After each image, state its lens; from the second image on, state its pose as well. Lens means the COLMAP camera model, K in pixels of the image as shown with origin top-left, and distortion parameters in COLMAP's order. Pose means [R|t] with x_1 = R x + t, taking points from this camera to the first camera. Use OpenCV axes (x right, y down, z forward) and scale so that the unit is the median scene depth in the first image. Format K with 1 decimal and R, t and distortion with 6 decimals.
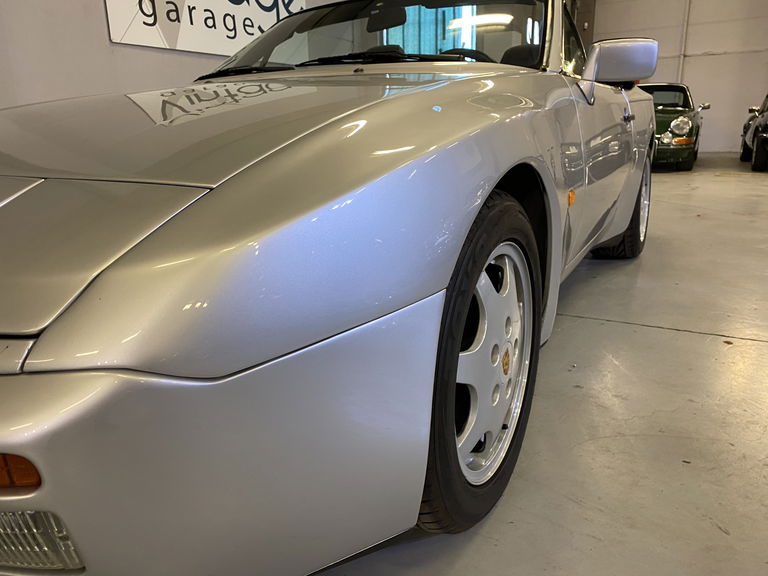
lens RADIAL K [[592.5, 0, 382.8], [0, 592.5, 281.3], [0, 0, 1]] dist [0.022824, -0.013701]
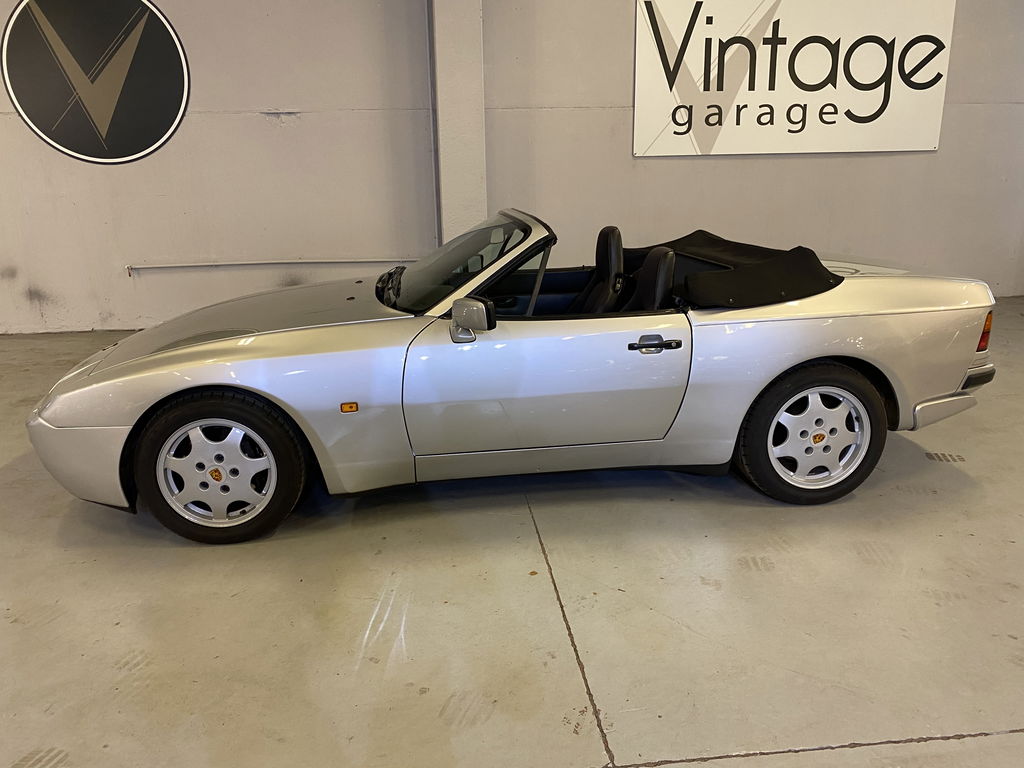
lens RADIAL K [[790.0, 0, 511.2], [0, 790.0, 379.8], [0, 0, 1]] dist [0.022824, -0.013701]
pose [[0.580661, 0.227205, -0.781799, 0.541746], [-0.206797, 0.969937, 0.128289, -0.141213], [0.787444, 0.087181, 0.610190, 0.016587]]
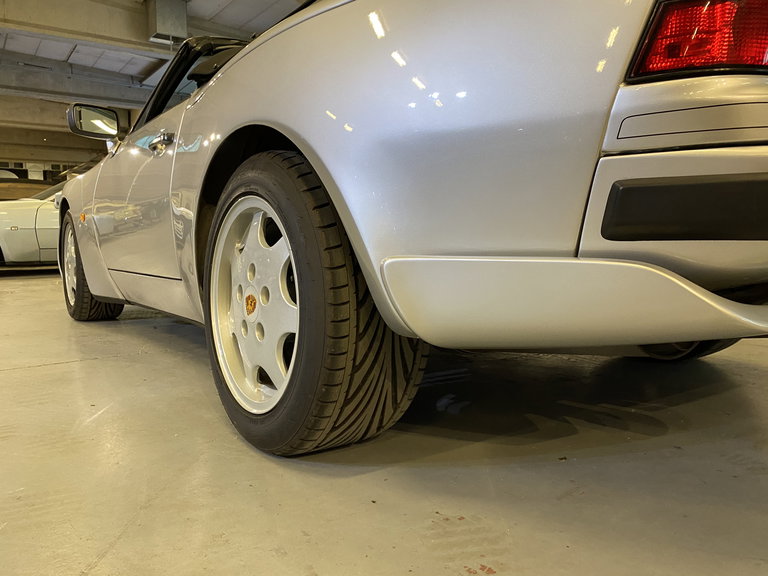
lens RADIAL K [[592.5, 0, 376.5], [0, 592.5, 282.1], [0, 0, 1]] dist [0.022824, -0.013701]
pose [[-0.440387, 0.099637, -0.892262, 0.403855], [-0.211756, 0.954257, 0.211075, -0.134890], [0.872478, 0.281897, -0.399144, 0.657638]]
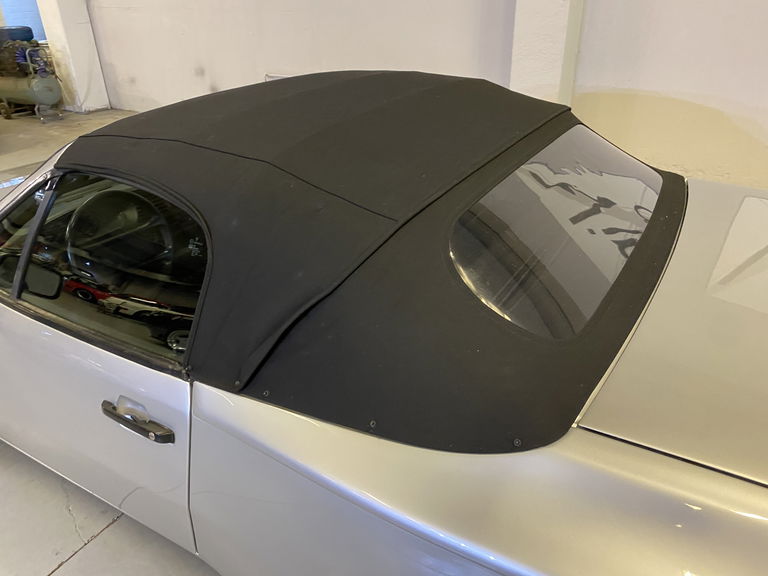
lens RADIAL K [[592.5, 0, 380.7], [0, 592.5, 281.3], [0, 0, 1]] dist [0.022824, -0.013701]
pose [[-0.039826, 0.485478, -0.873341, 0.332375], [-0.231344, 0.845806, 0.480721, -0.281307], [0.972057, 0.221187, 0.078627, 0.478083]]
